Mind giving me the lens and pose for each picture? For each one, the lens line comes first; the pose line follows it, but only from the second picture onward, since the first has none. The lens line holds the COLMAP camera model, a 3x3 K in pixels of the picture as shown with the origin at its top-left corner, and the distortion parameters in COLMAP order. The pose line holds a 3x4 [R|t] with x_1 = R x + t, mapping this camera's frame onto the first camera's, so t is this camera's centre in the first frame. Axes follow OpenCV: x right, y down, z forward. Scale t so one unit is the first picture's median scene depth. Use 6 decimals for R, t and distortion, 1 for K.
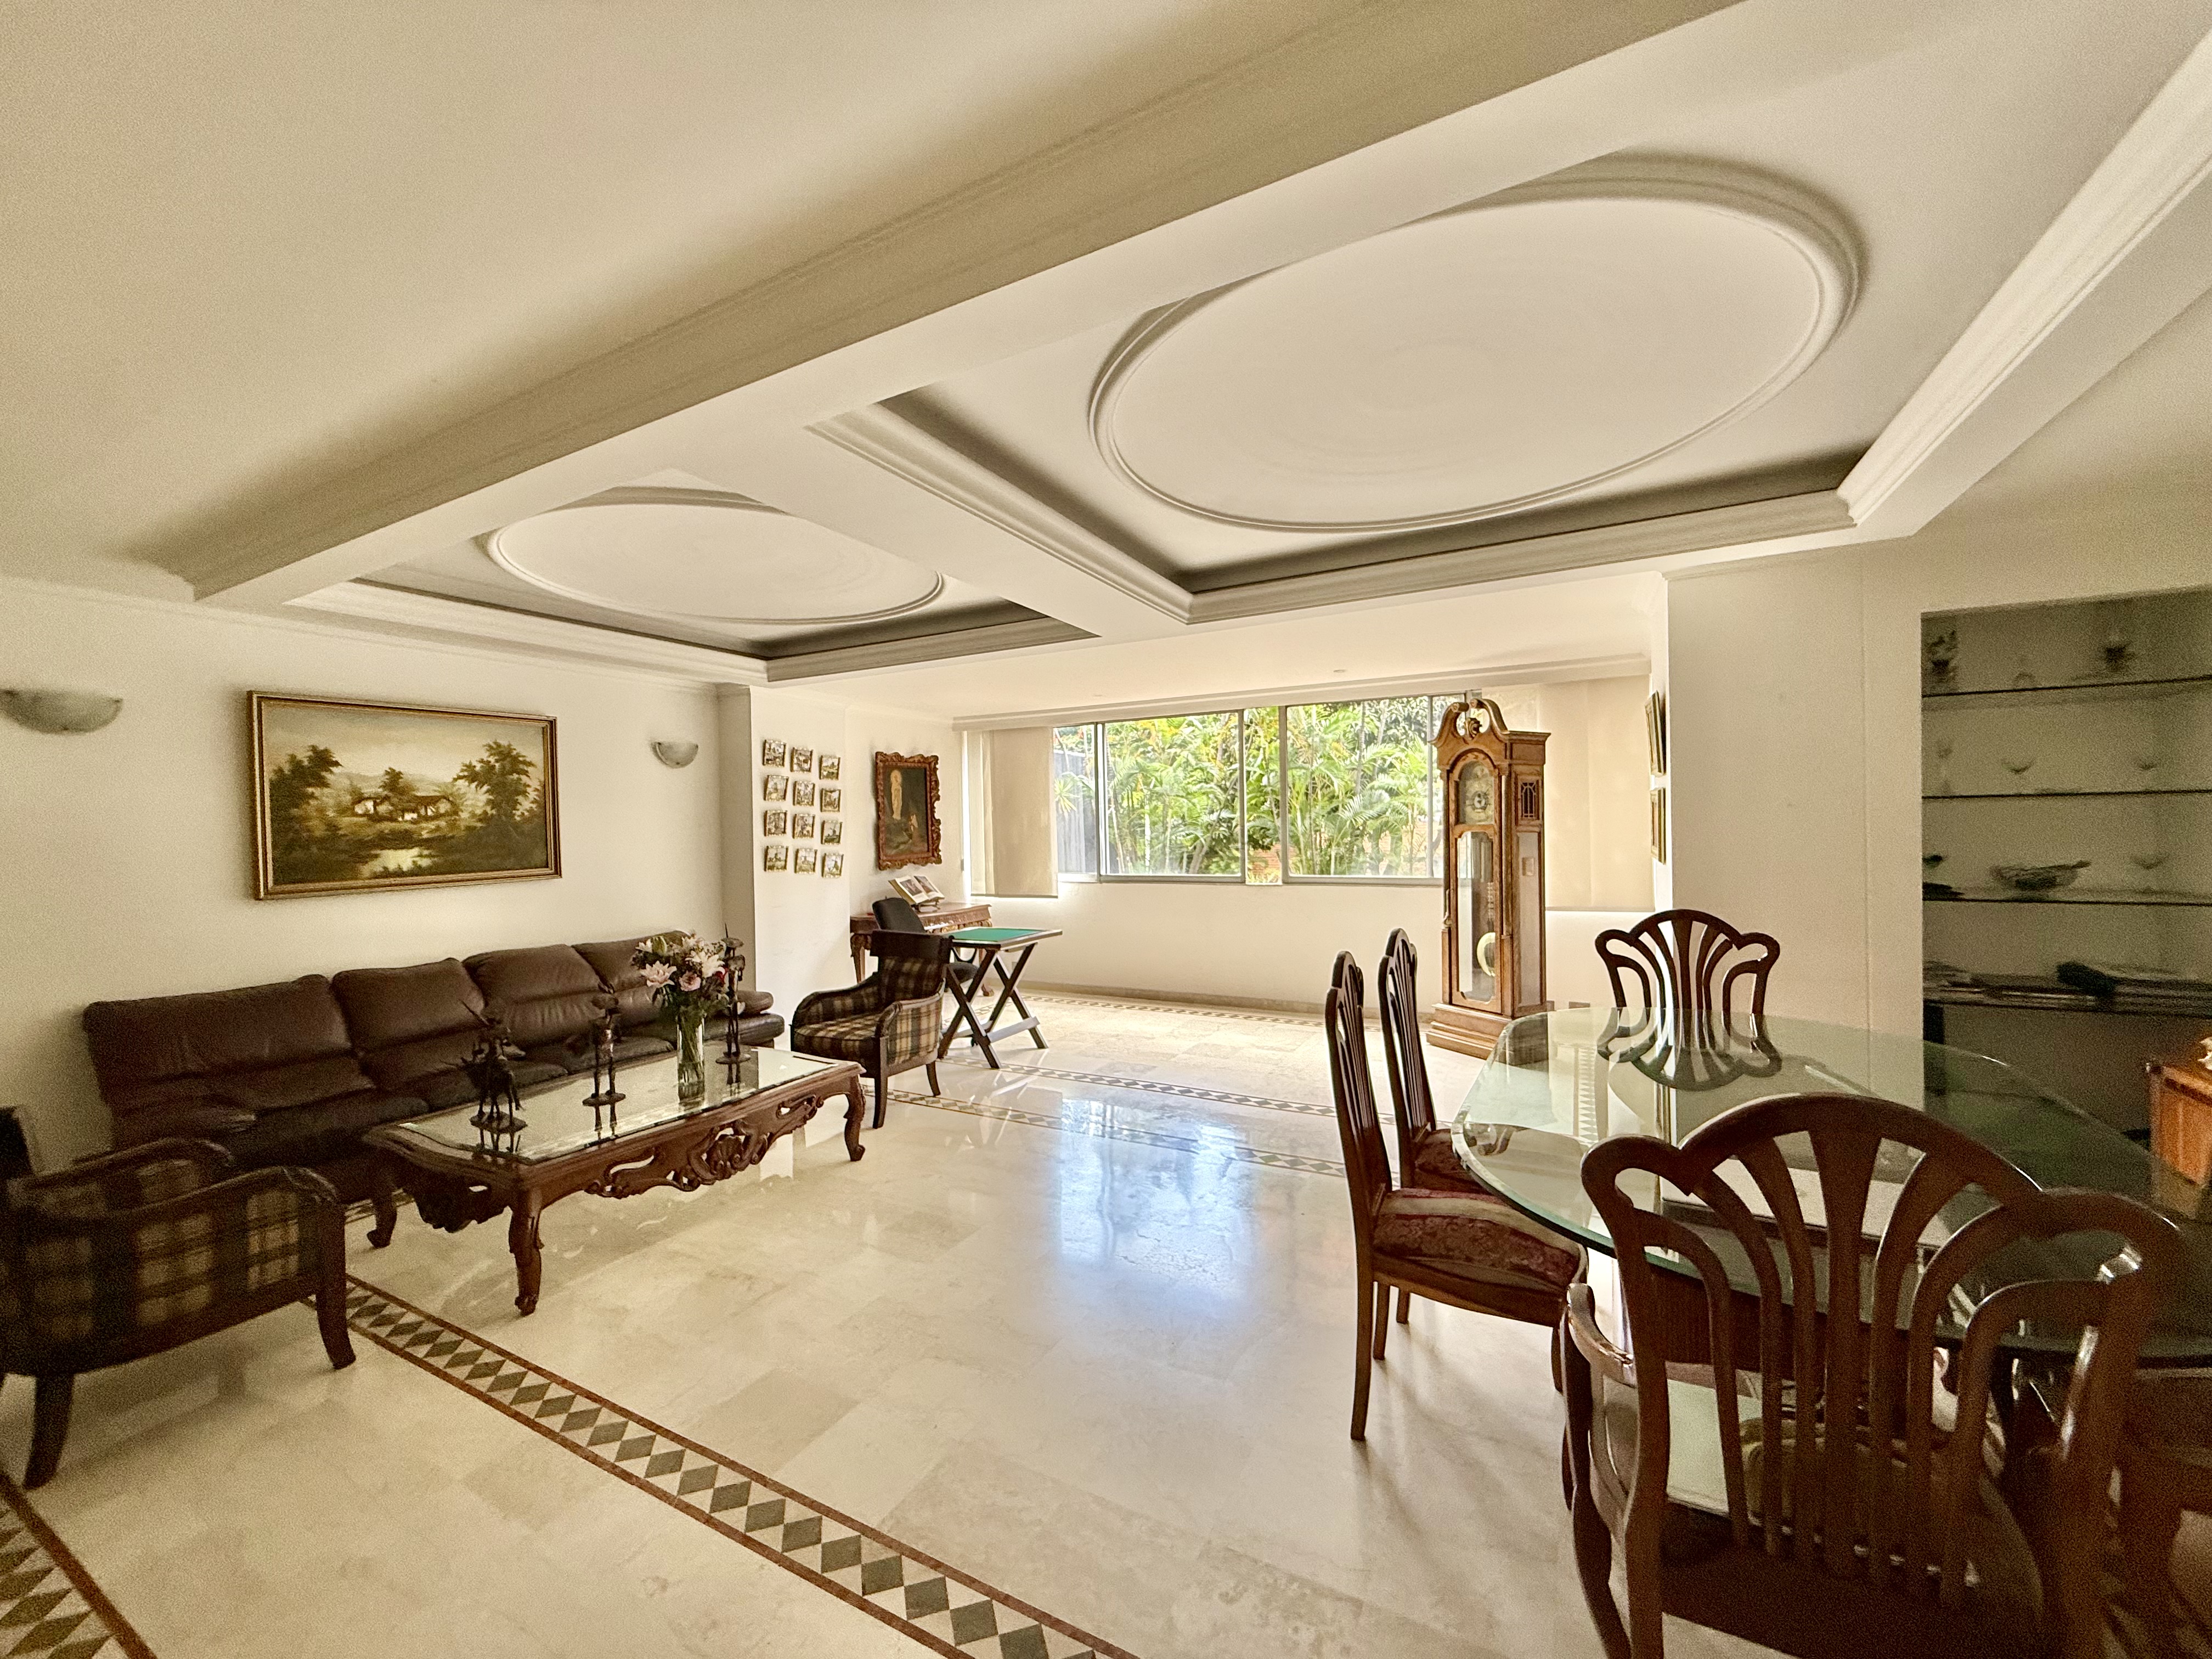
lens RADIAL K [[877.4, 0, 1105.3], [0, 877.4, 840.1], [0, 0, 1]] dist [0.000290, 0.000299]
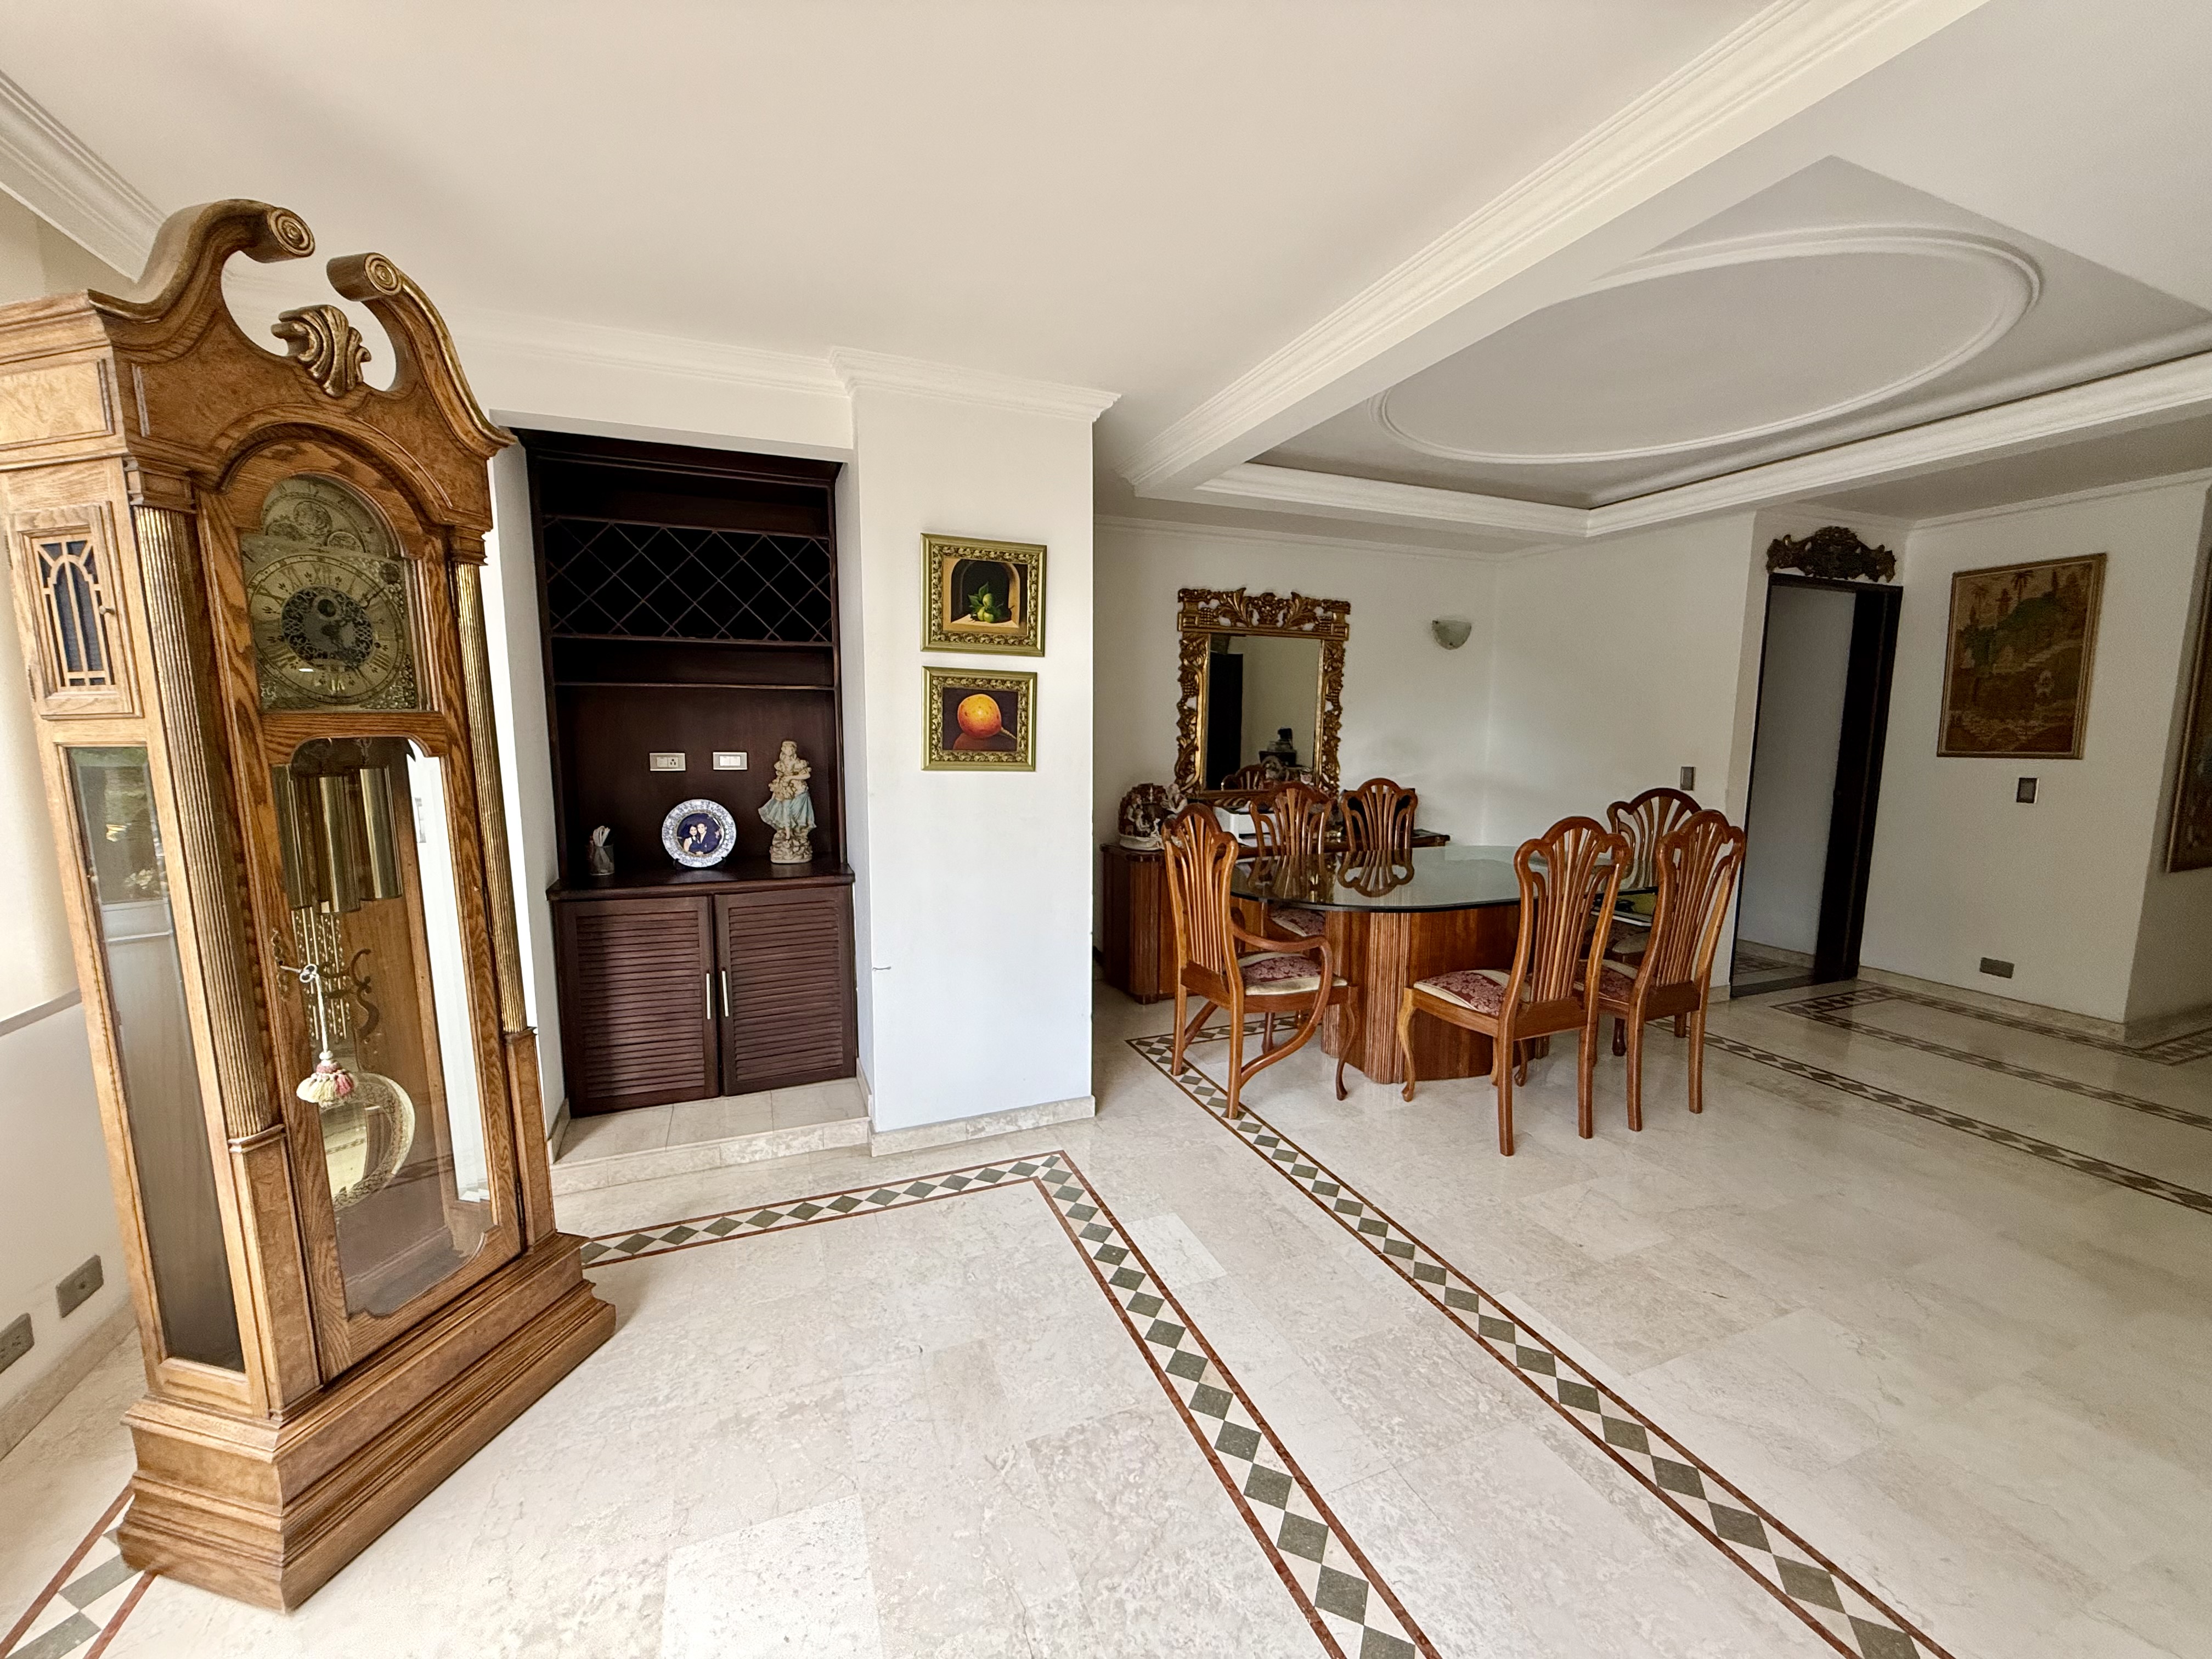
lens RADIAL K [[877.4, 0, 1099.4], [0, 877.4, 830.8], [0, 0, 1]] dist [0.000290, 0.000299]
pose [[-0.768340, -0.057246, 0.637477, 0.058866], [0.025138, 0.992525, 0.119428, -0.008112], [-0.639548, 0.107786, -0.761157, 1.147649]]
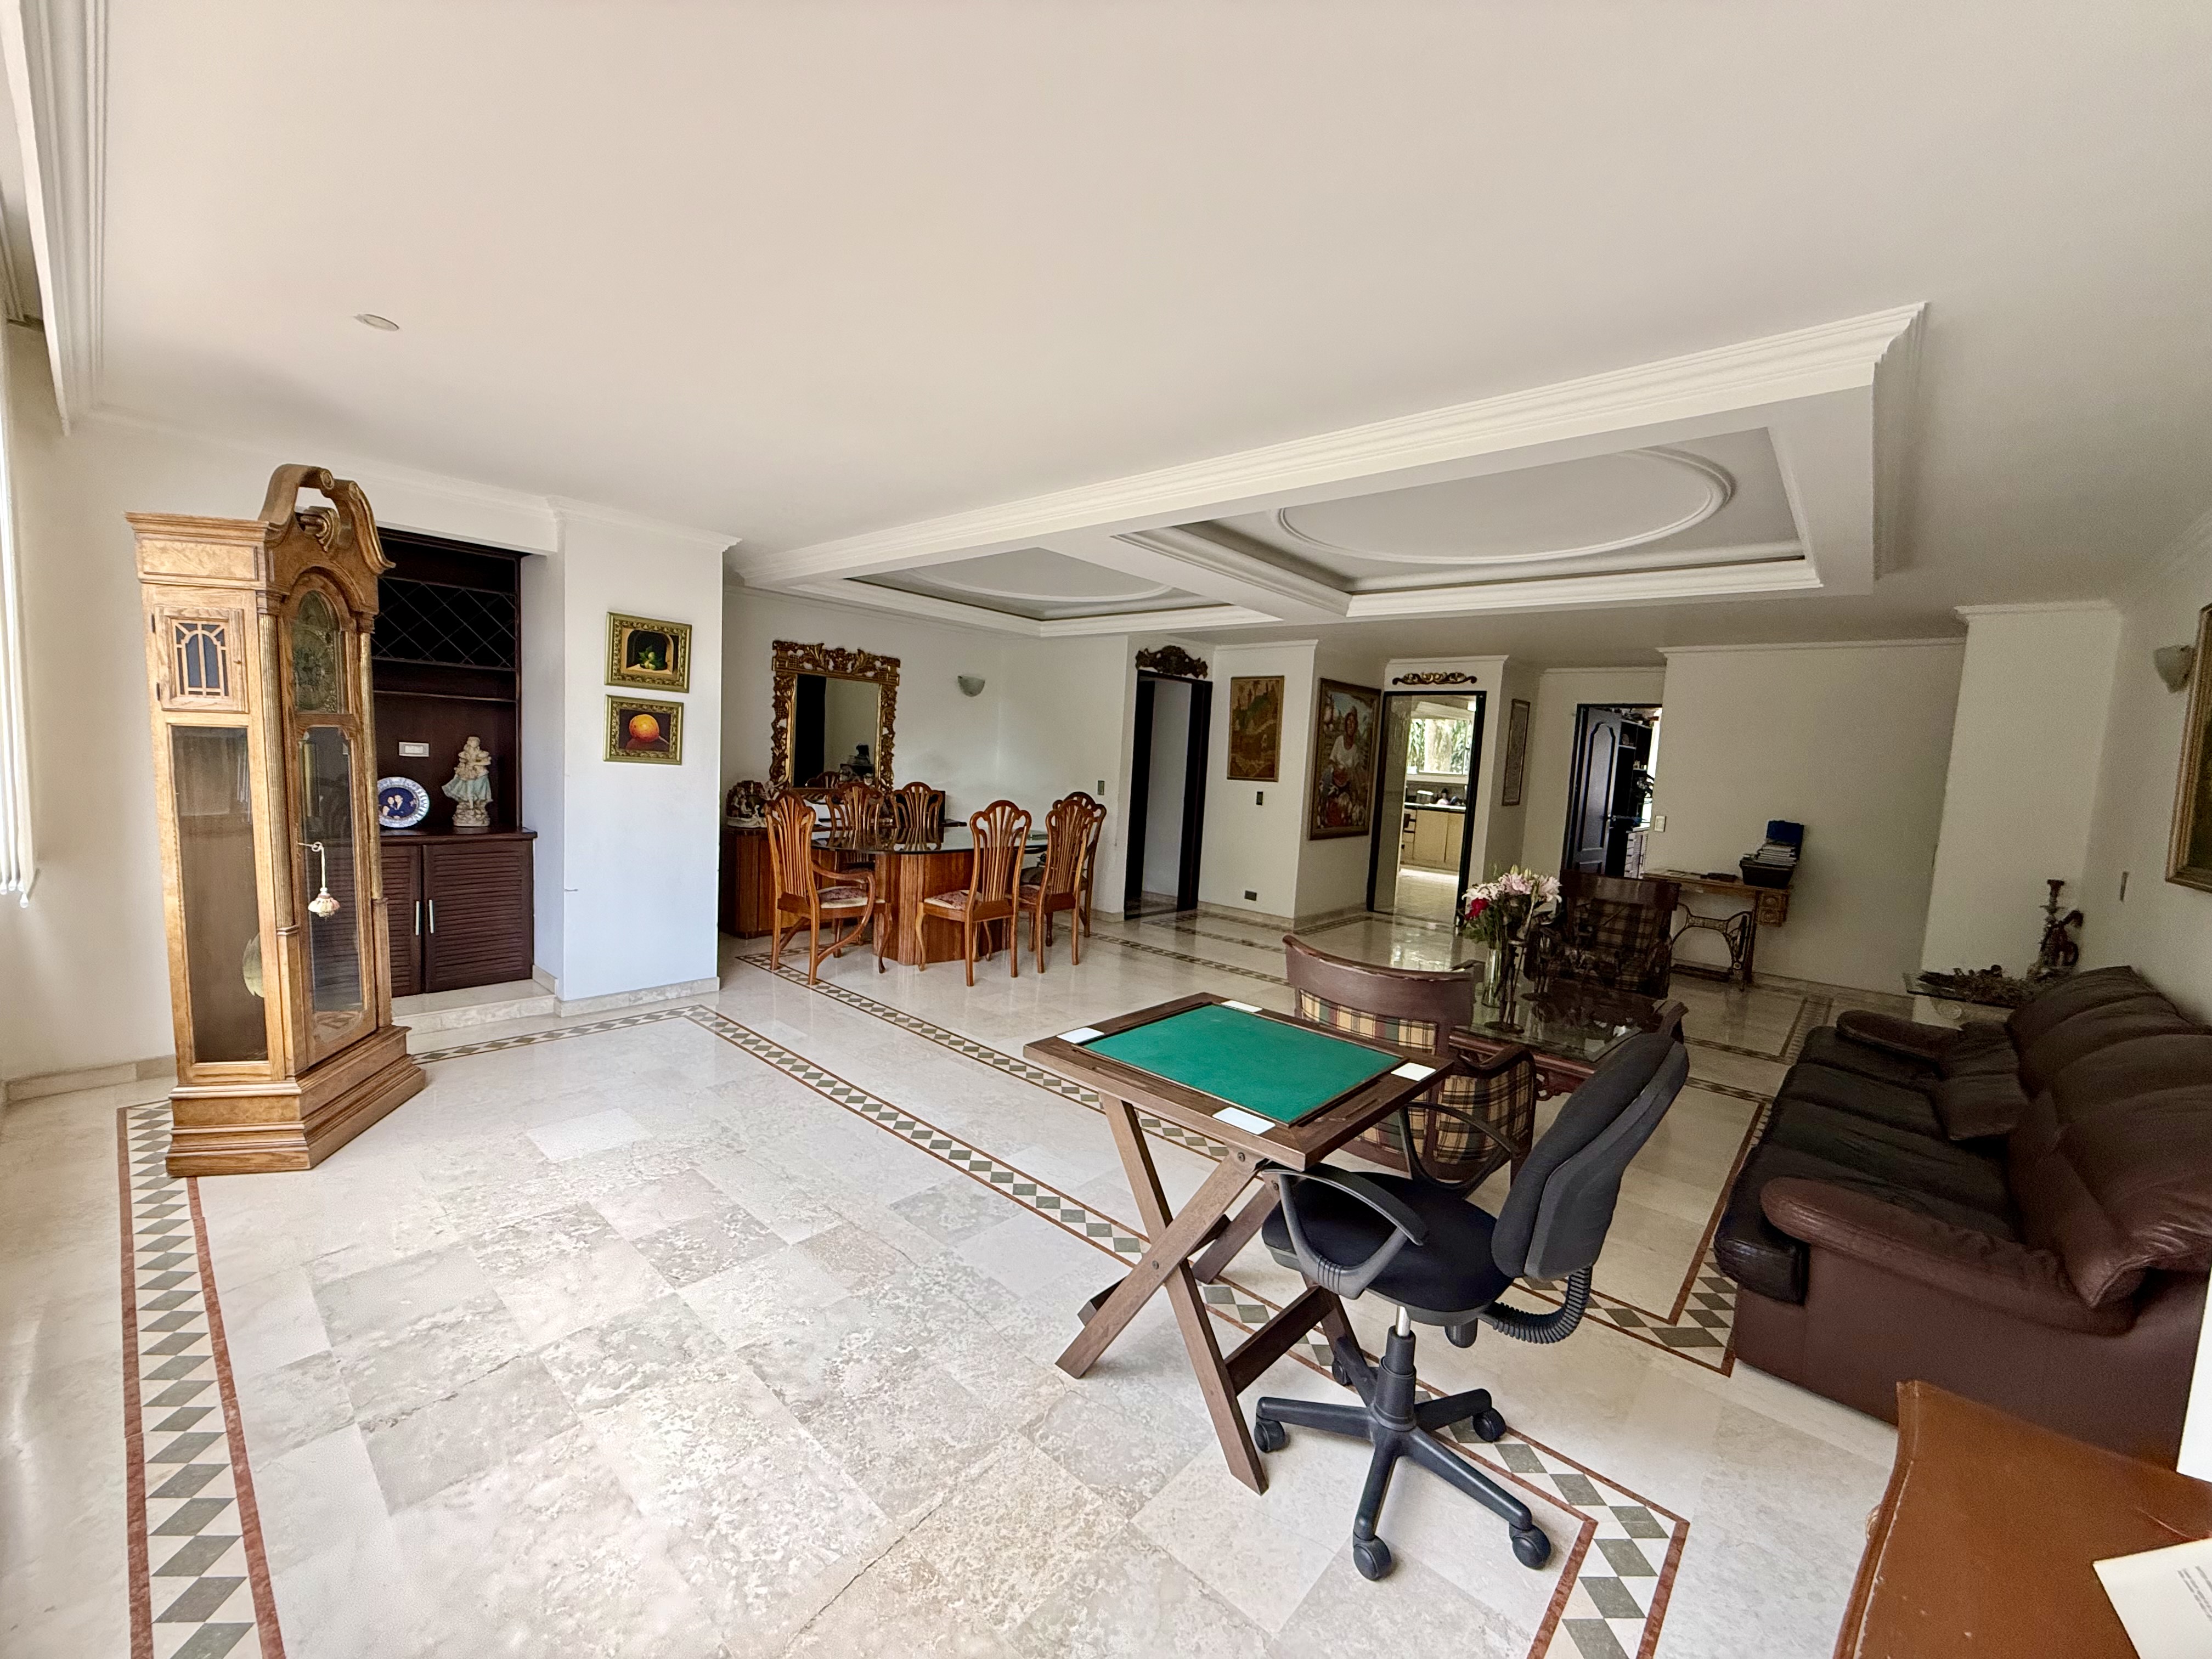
lens RADIAL K [[877.4, 0, 1105.2], [0, 877.4, 834.5], [0, 0, 1]] dist [0.000290, 0.000299]
pose [[-0.973295, -0.050805, 0.223864, -0.174913], [-0.027998, 0.994194, 0.103899, -0.014371], [-0.227843, 0.094856, -0.969066, 1.522306]]
